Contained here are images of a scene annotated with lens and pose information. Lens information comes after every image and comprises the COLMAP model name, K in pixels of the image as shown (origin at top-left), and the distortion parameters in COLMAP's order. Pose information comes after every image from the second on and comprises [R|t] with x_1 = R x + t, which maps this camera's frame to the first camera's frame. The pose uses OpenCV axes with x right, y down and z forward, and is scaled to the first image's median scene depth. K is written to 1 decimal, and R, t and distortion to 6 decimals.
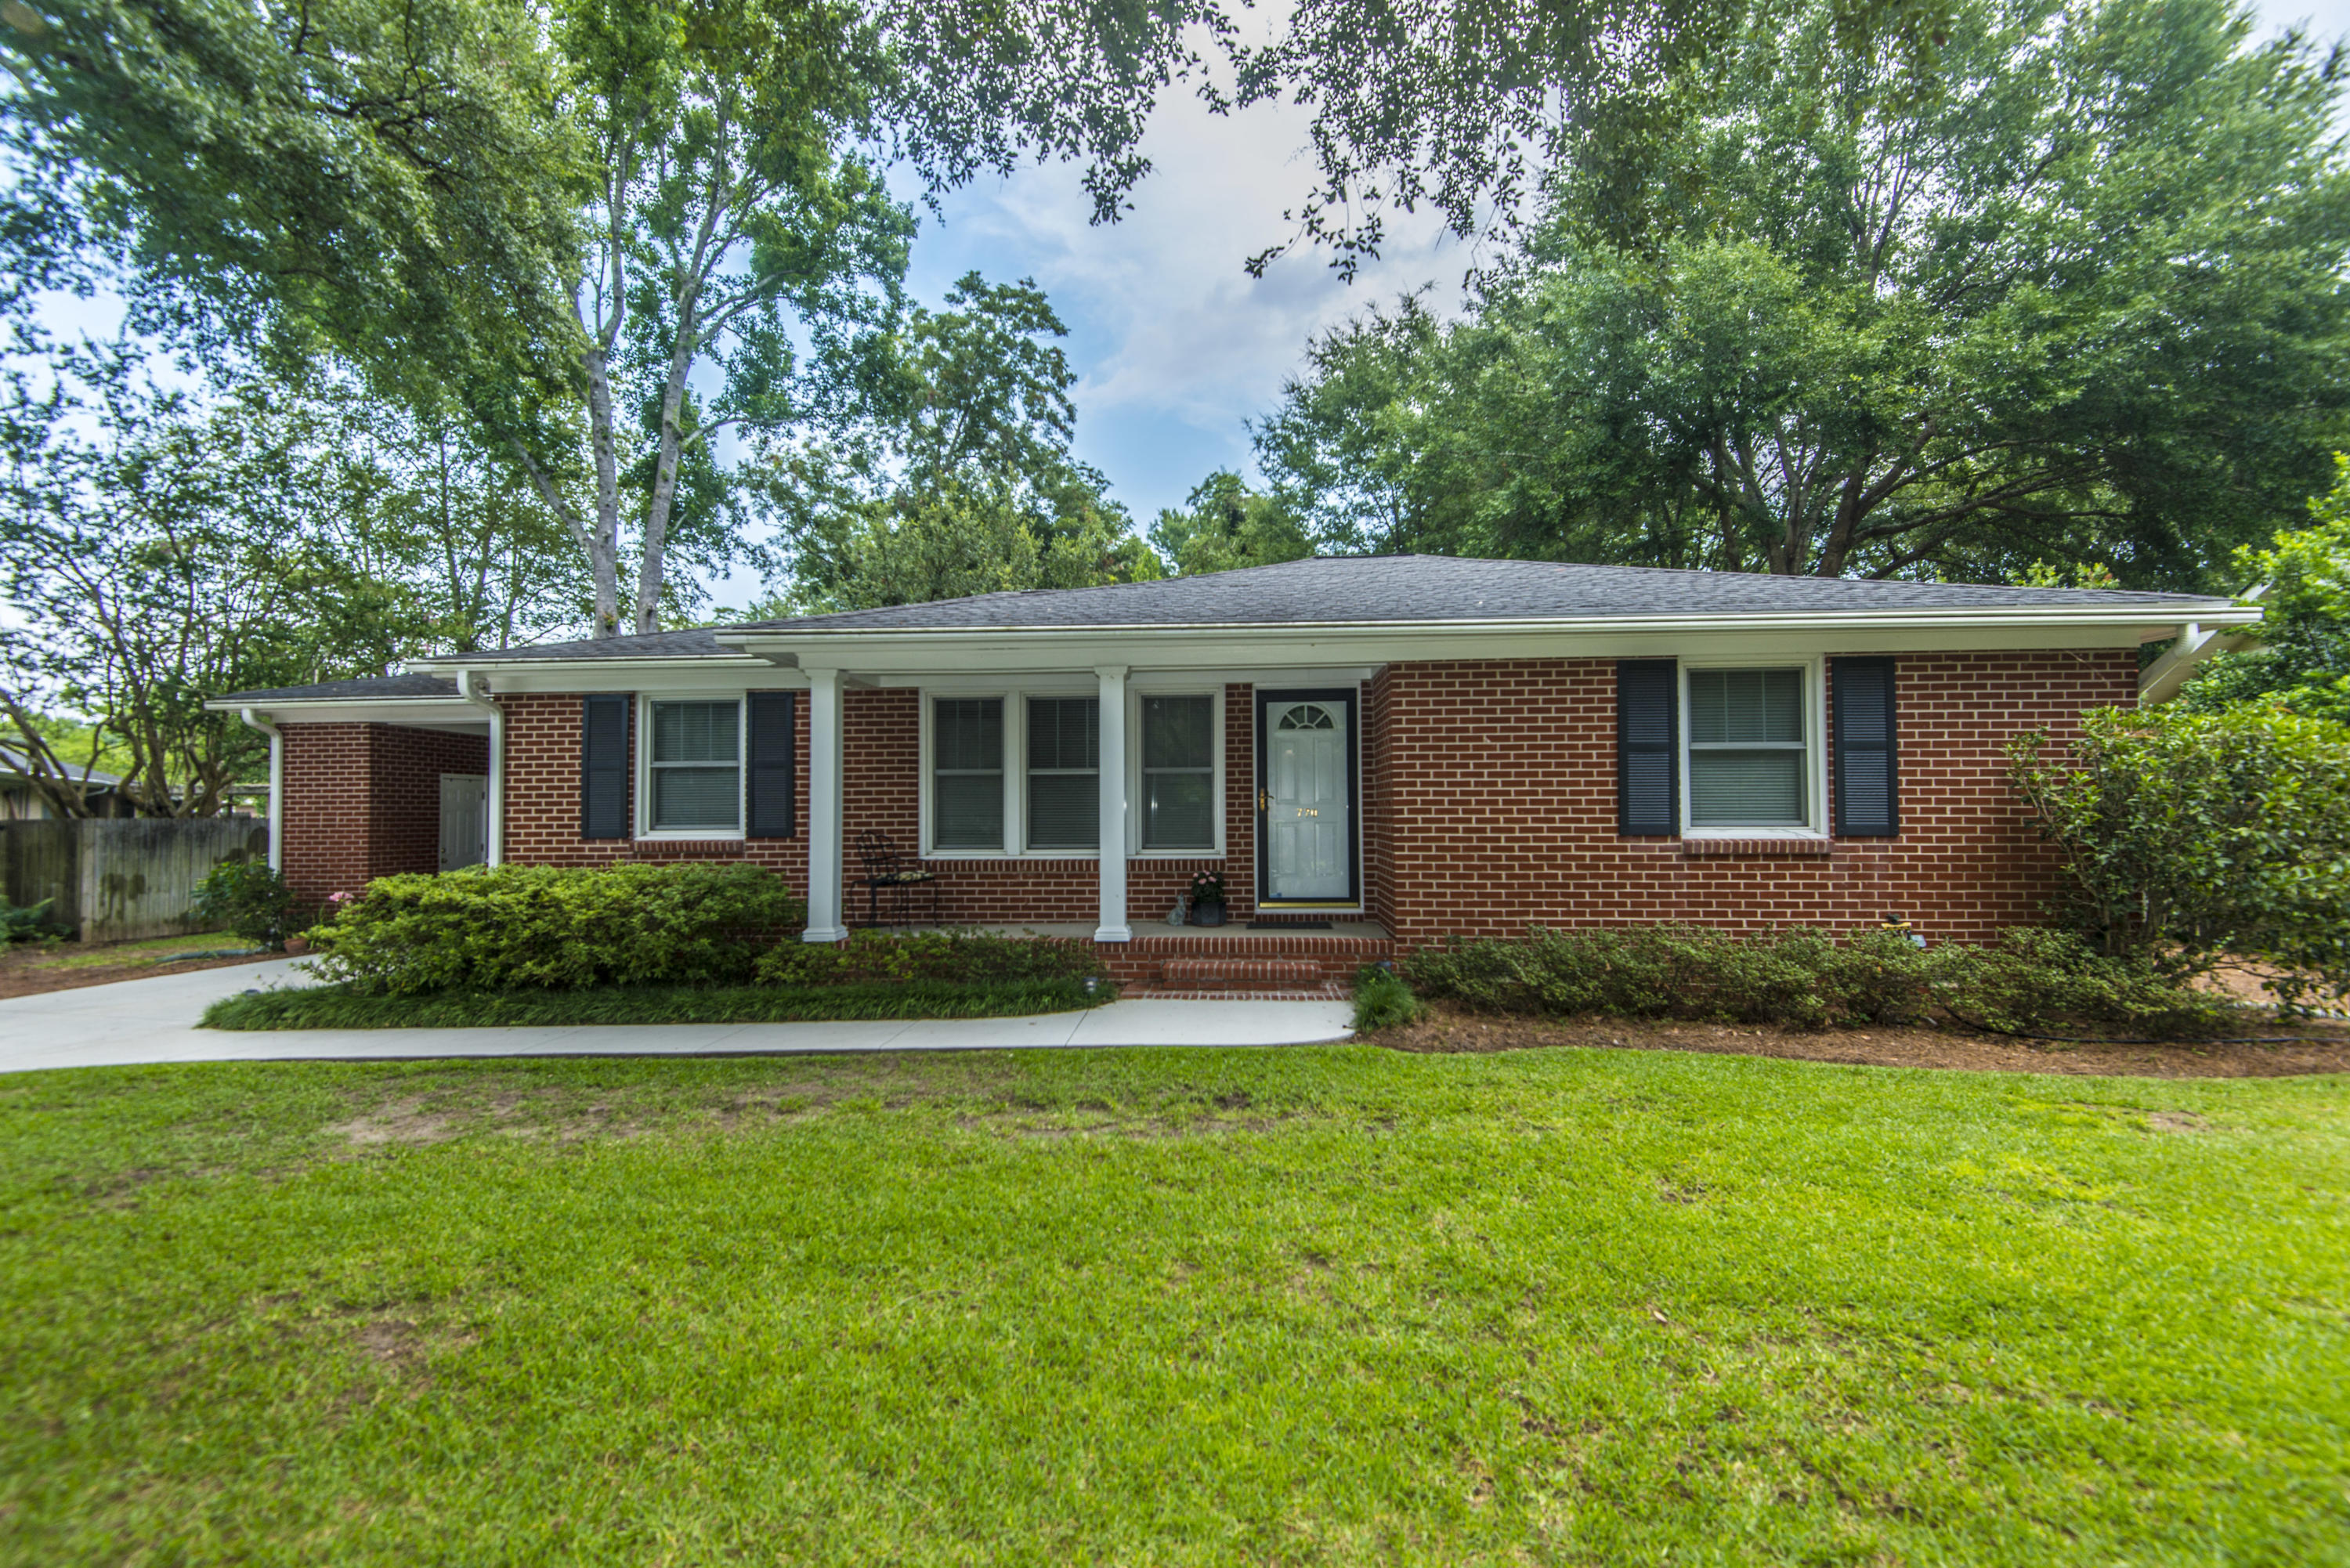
lens RADIAL K [[1065.4, 0, 1174.7], [0, 1065.4, 772.7], [0, 0, 1]] dist [0.045372, -0.025653]
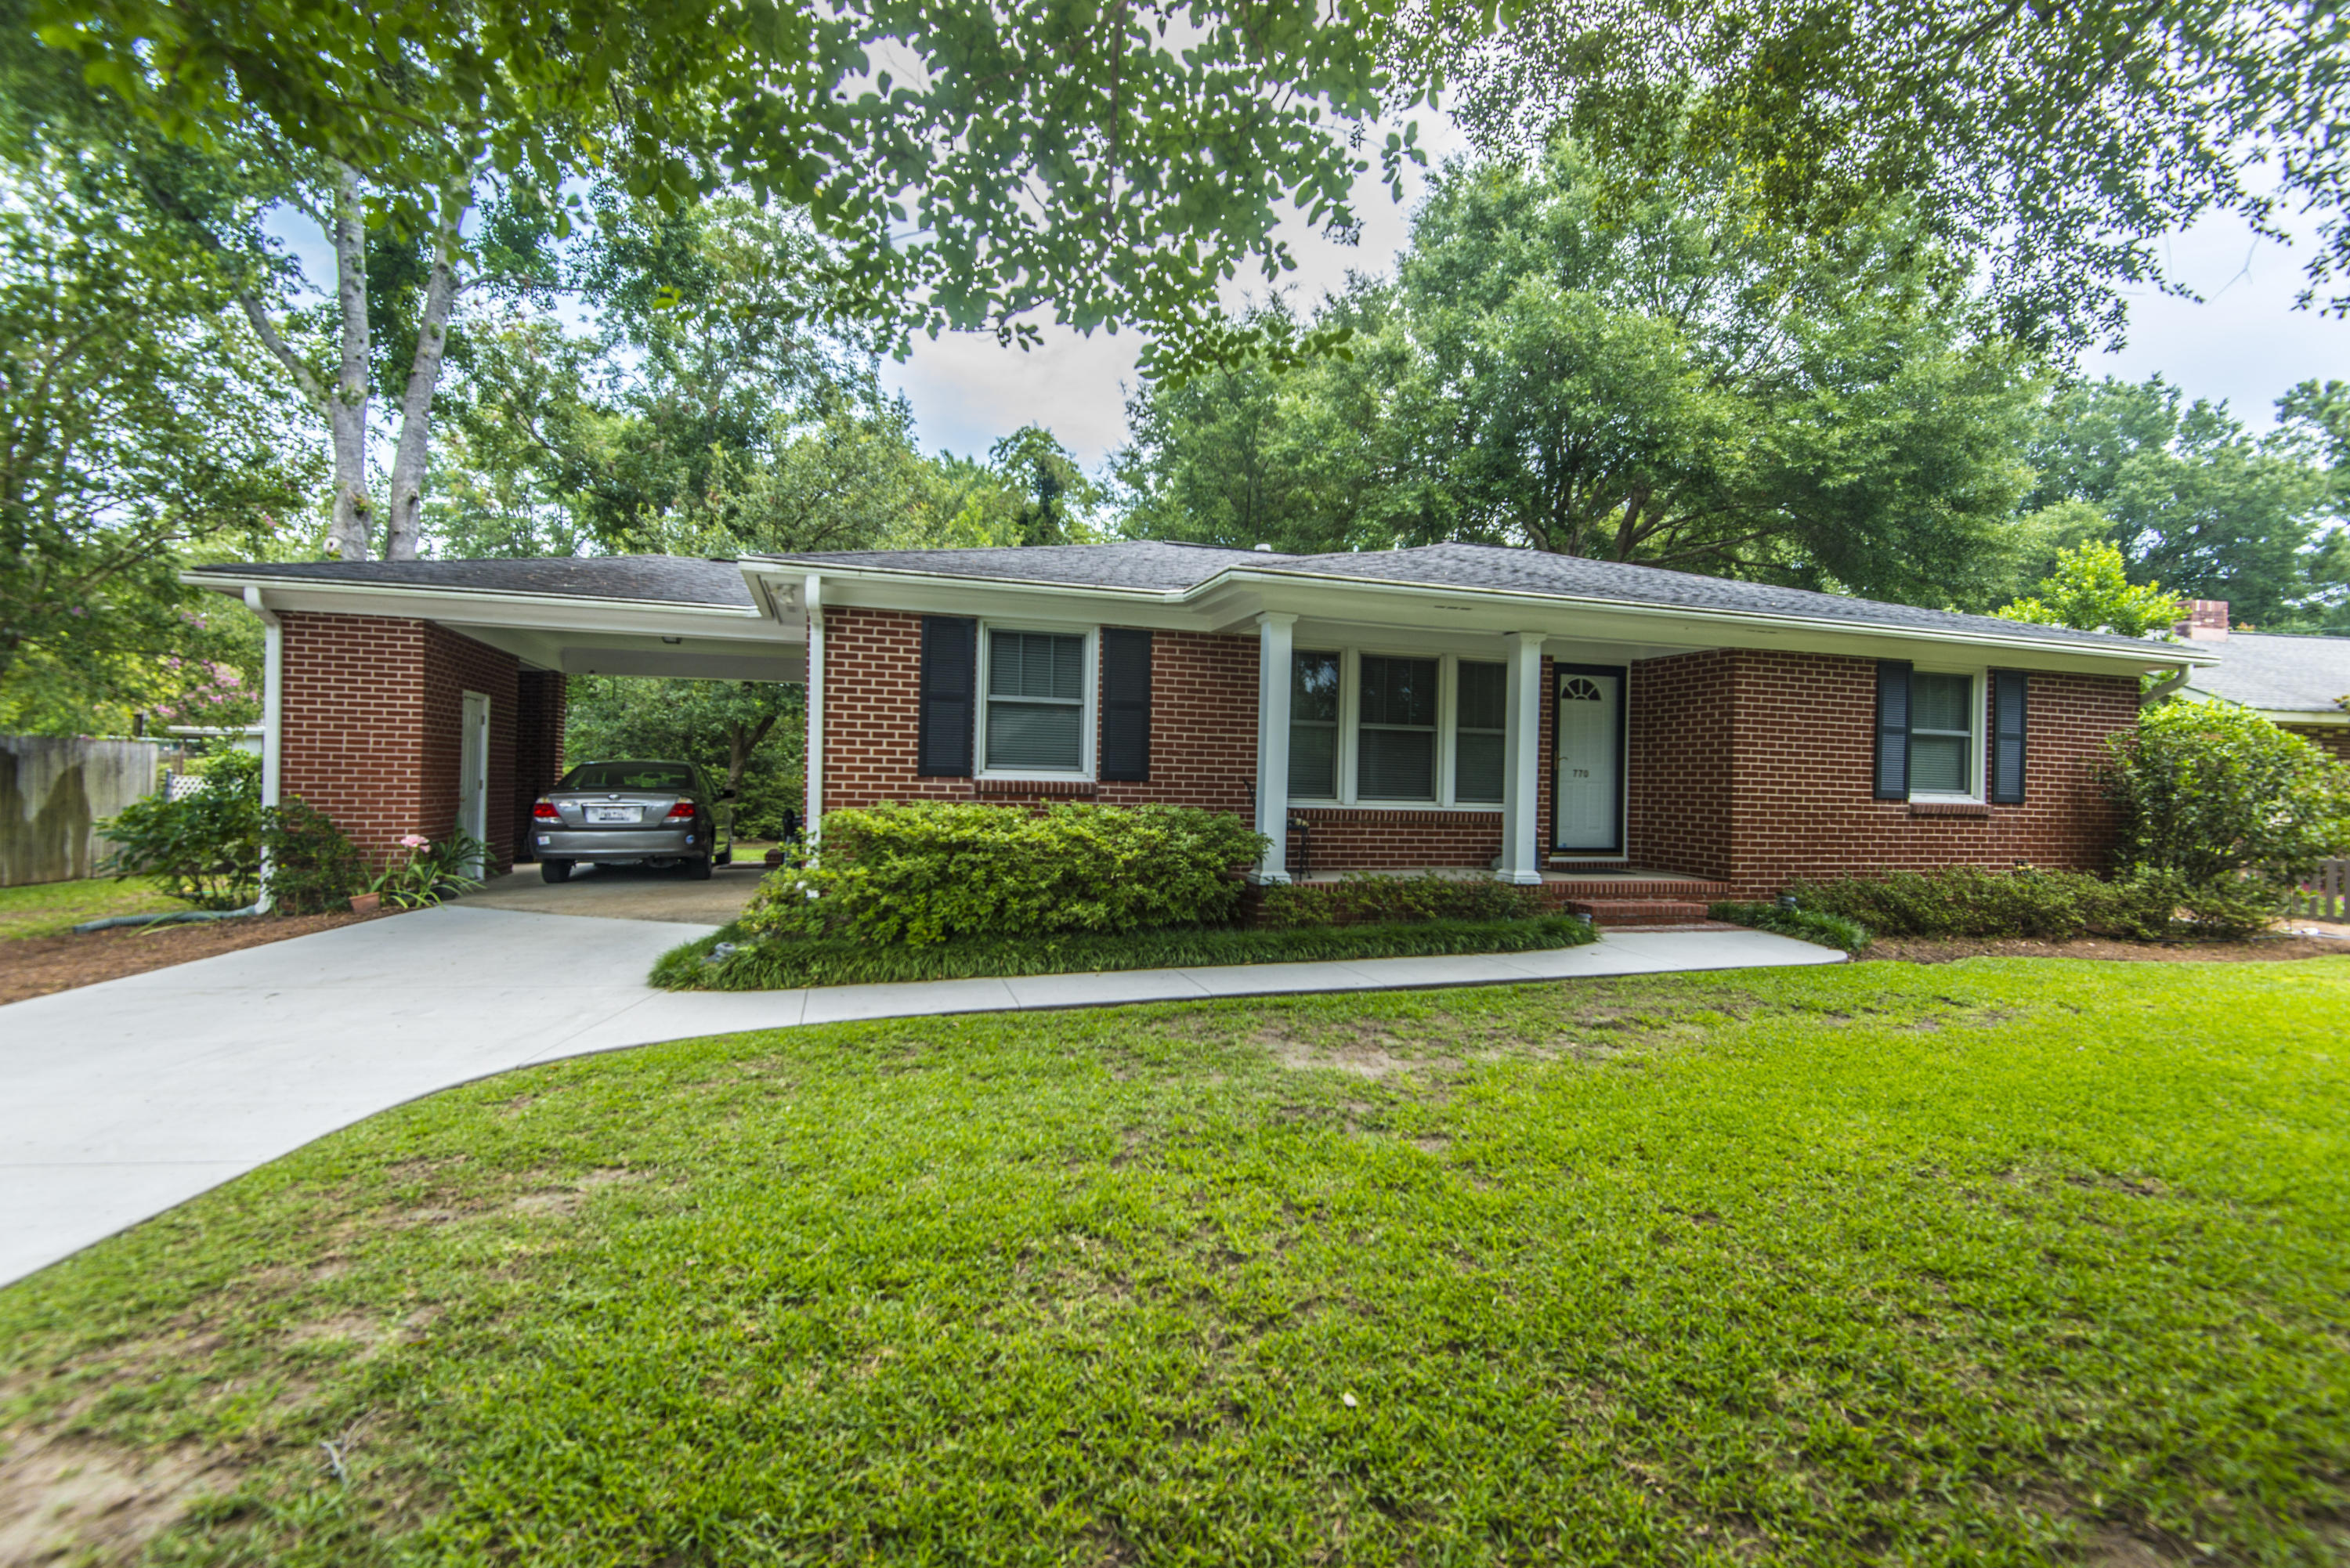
lens RADIAL K [[1065.4, 0, 1174.7], [0, 1065.4, 772.7], [0, 0, 1]] dist [0.045372, -0.025653]
pose [[0.928350, 0.032451, 0.370289, -0.785376], [-0.043956, 0.998776, 0.022672, 0.033499], [-0.369100, -0.037323, 0.928640, 0.109586]]
